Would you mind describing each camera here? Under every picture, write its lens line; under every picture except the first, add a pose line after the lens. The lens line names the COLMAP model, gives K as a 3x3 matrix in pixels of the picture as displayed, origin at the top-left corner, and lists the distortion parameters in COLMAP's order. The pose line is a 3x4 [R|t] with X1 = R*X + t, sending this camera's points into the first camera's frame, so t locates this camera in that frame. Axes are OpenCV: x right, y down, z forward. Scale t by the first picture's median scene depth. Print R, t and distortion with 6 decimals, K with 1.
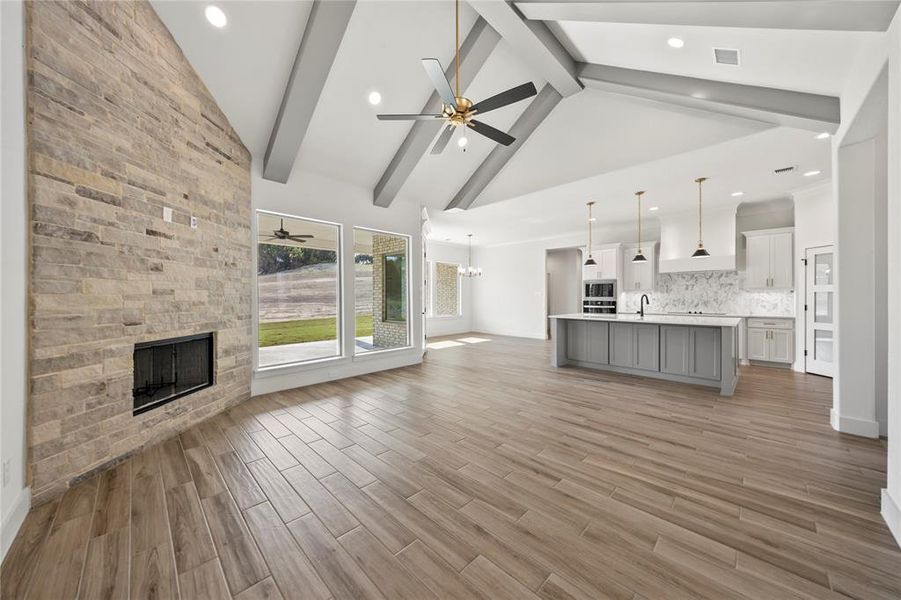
lens RADIAL K [[316.6, 0, 448.7], [0, 316.6, 298.7], [0, 0, 1]] dist [-0.002541, -0.000014]
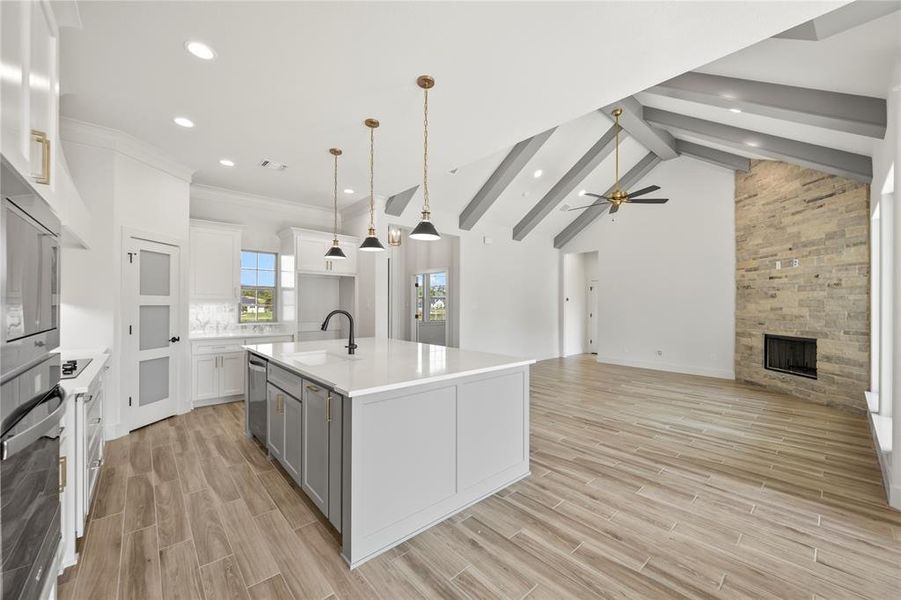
lens RADIAL K [[347.0, 0, 451.2], [0, 347.0, 303.6], [0, 0, 1]] dist [-0.000791, -0.001007]
pose [[-0.998224, -0.002297, 0.059532, 0.445111], [-0.002148, 0.999994, 0.002569, -0.027540], [-0.059537, 0.002436, -0.998223, 1.632820]]
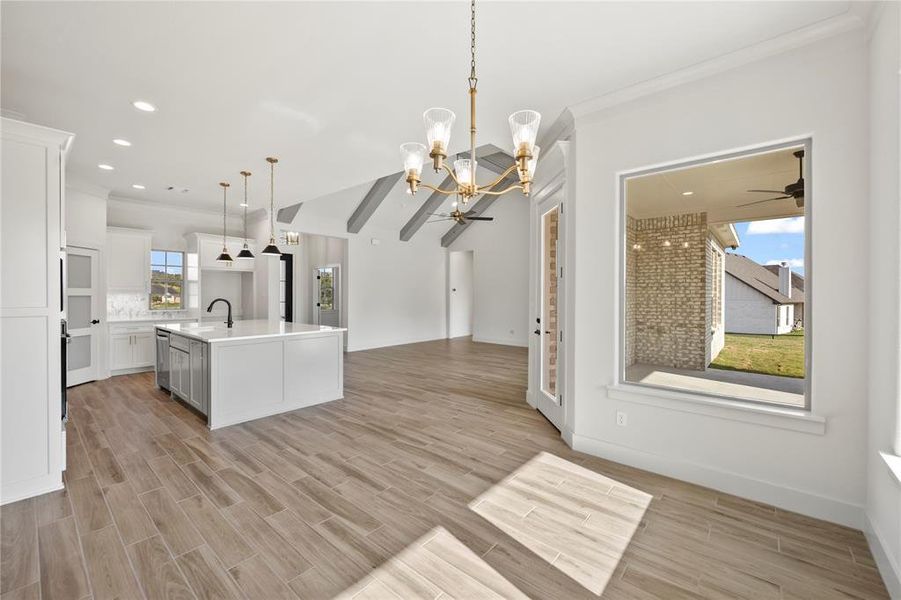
lens RADIAL K [[366.1, 0, 449.6], [0, 366.1, 294.6], [0, 0, 1]] dist [-0.003912, -0.002021]
pose [[-0.997033, -0.002233, -0.076946, 0.160349], [-0.002821, 0.999968, 0.007536, -0.033768], [0.076927, 0.007730, -0.997007, 2.034302]]
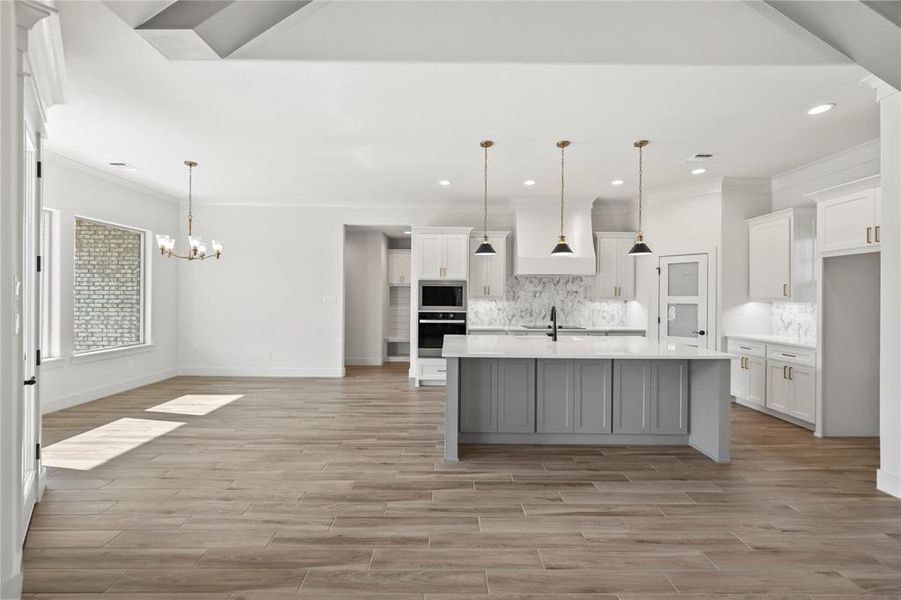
lens RADIAL K [[366.1, 0, 449.3], [0, 366.1, 297.4], [0, 0, 1]] dist [-0.003912, -0.002021]
pose [[0.705288, 0.009459, 0.708857, -0.061646], [-0.005439, 0.999954, -0.007932, -0.026286], [-0.708900, 0.001739, 0.705307, 0.673320]]
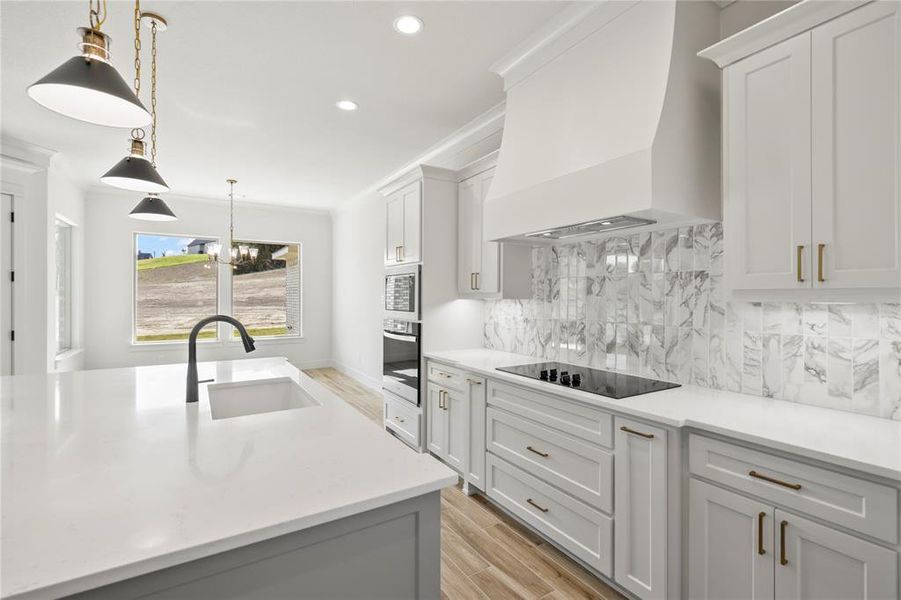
lens RADIAL K [[411.8, 0, 449.5], [0, 411.8, 296.3], [0, 0, 1]] dist [-0.003509, 0.000404]
pose [[0.973956, 0.003551, -0.226708, 0.946522], [-0.004884, 0.999974, -0.005321, -0.030821], [0.226683, 0.006289, 0.973948, 0.768009]]
